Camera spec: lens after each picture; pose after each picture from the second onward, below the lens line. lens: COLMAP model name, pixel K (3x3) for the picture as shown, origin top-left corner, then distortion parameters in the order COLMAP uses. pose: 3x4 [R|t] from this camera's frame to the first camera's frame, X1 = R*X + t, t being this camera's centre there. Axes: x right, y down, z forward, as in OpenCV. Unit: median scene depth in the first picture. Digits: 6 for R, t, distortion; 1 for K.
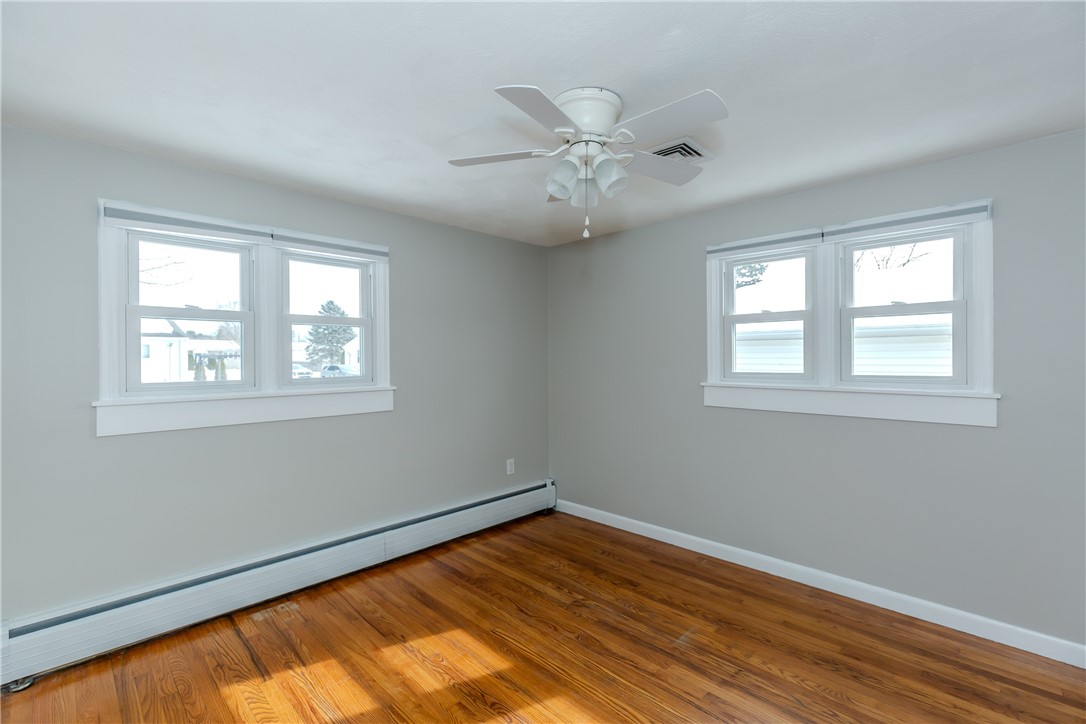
lens RADIAL K [[484.5, 0, 545.1], [0, 484.5, 359.7], [0, 0, 1]] dist [0.003682, -0.000288]
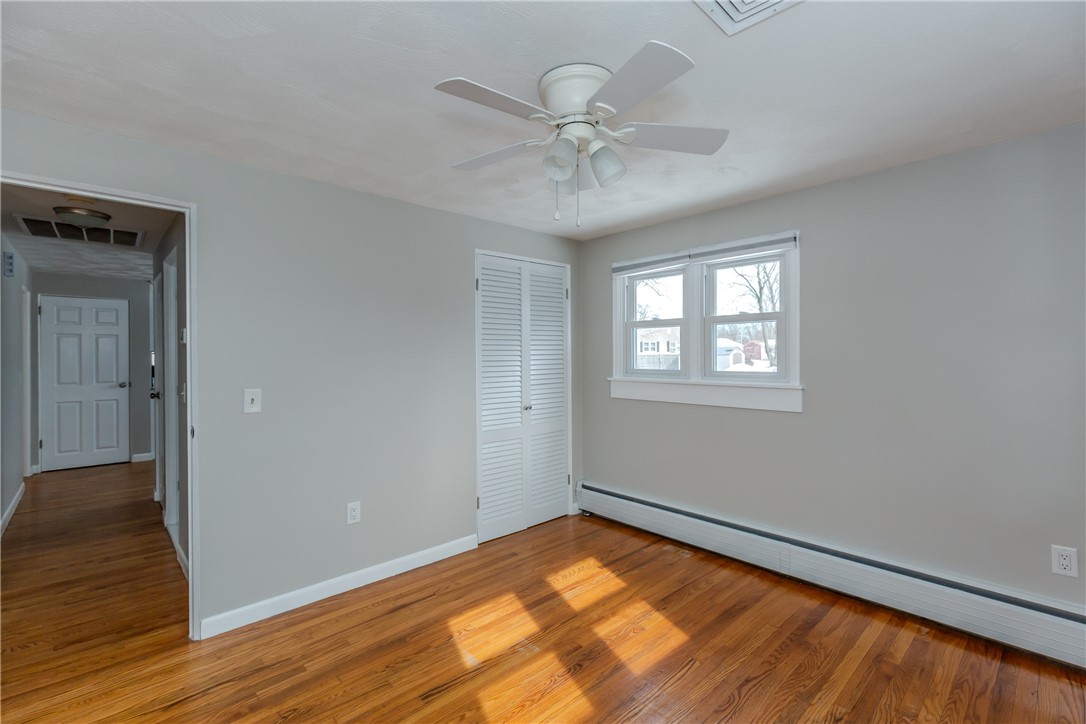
lens RADIAL K [[484.5, 0, 545.1], [0, 484.5, 359.7], [0, 0, 1]] dist [0.003682, -0.000288]
pose [[-0.044064, 0.017892, -0.998868, 0.711934], [-0.001501, 0.999837, 0.017976, -0.010093], [0.999028, 0.002292, -0.044030, 0.686858]]
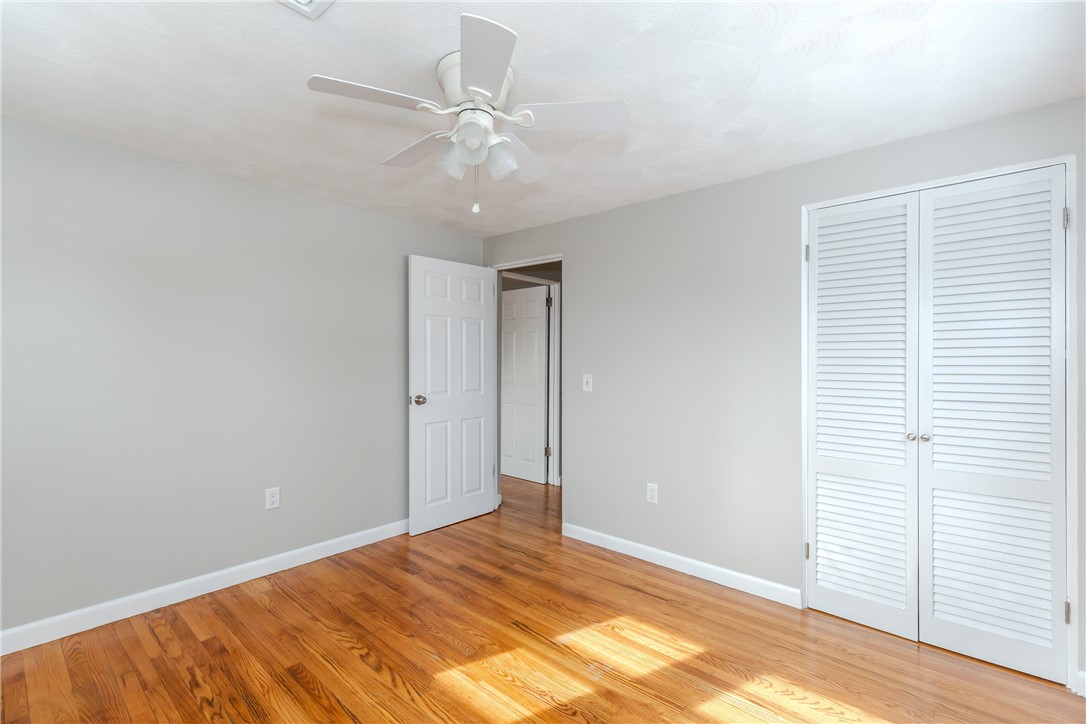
lens RADIAL K [[484.5, 0, 545.1], [0, 484.5, 359.7], [0, 0, 1]] dist [0.003682, -0.000288]
pose [[-0.998317, 0.001421, -0.057972, 0.003721], [0.001016, 0.999975, 0.007010, 0.014695], [0.057981, 0.006940, -0.998294, 1.367038]]
